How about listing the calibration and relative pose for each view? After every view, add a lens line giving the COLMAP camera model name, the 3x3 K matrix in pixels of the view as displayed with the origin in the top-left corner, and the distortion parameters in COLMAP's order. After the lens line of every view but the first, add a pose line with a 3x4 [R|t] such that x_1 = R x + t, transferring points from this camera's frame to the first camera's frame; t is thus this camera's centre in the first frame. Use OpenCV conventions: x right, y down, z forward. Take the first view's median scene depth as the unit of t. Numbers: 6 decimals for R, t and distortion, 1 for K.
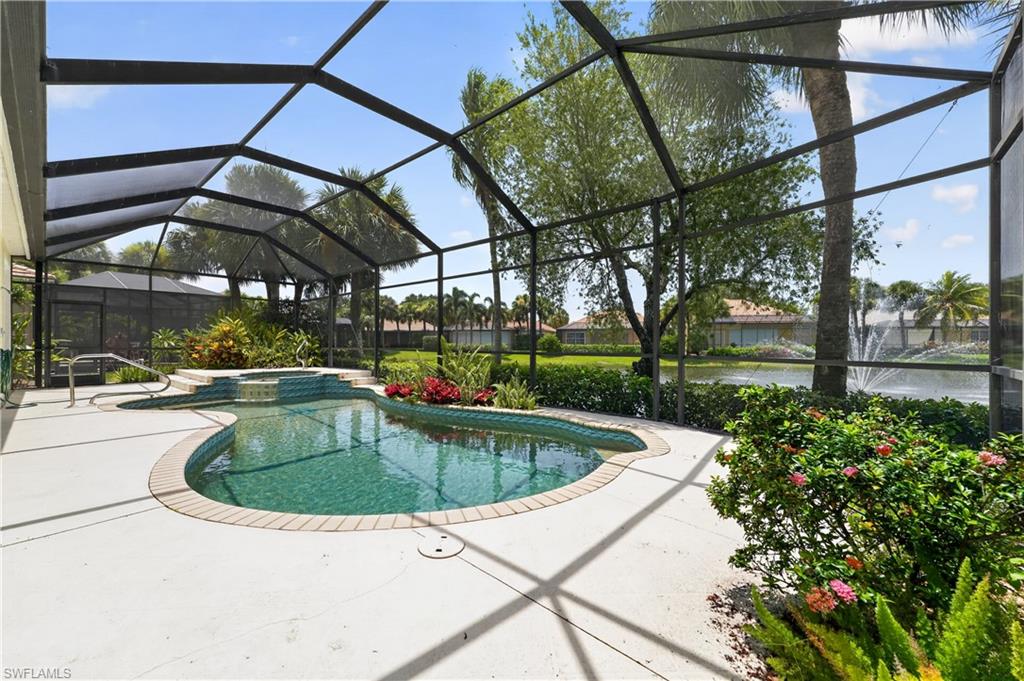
lens RADIAL K [[412.7, 0, 512.0], [0, 412.7, 340.5], [0, 0, 1]] dist [-0.001992, -0.000628]
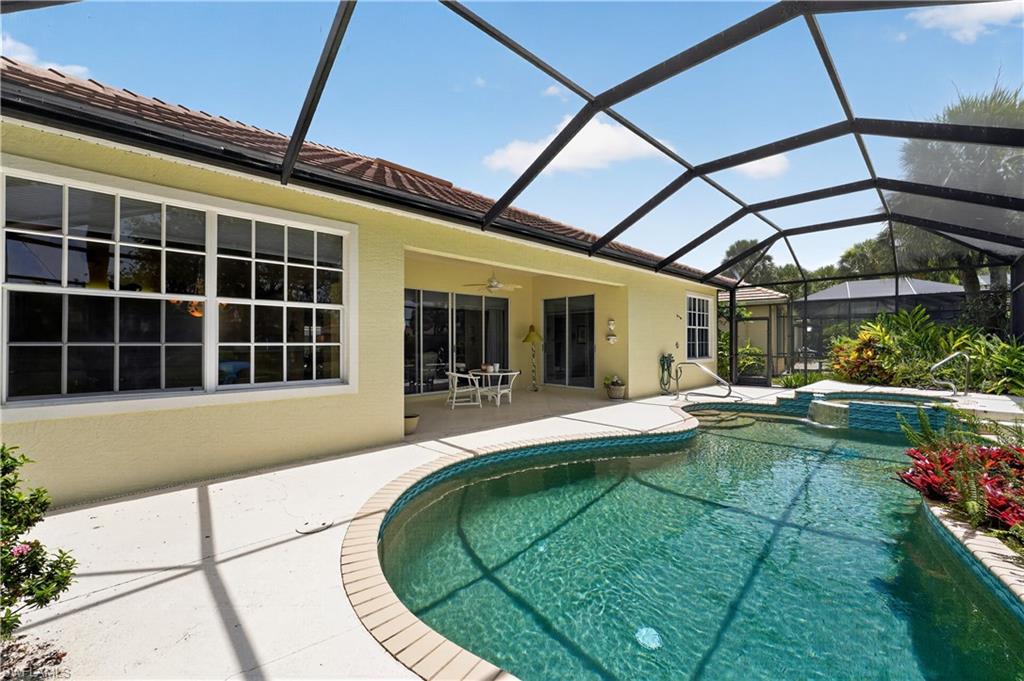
lens RADIAL K [[412.7, 0, 512.0], [0, 412.7, 340.5], [0, 0, 1]] dist [-0.001992, -0.000628]
pose [[-0.090607, -0.007993, -0.995855, 0.954292], [0.005436, 0.999949, -0.008520, -0.077871], [0.995872, -0.006185, -0.090559, 1.510884]]
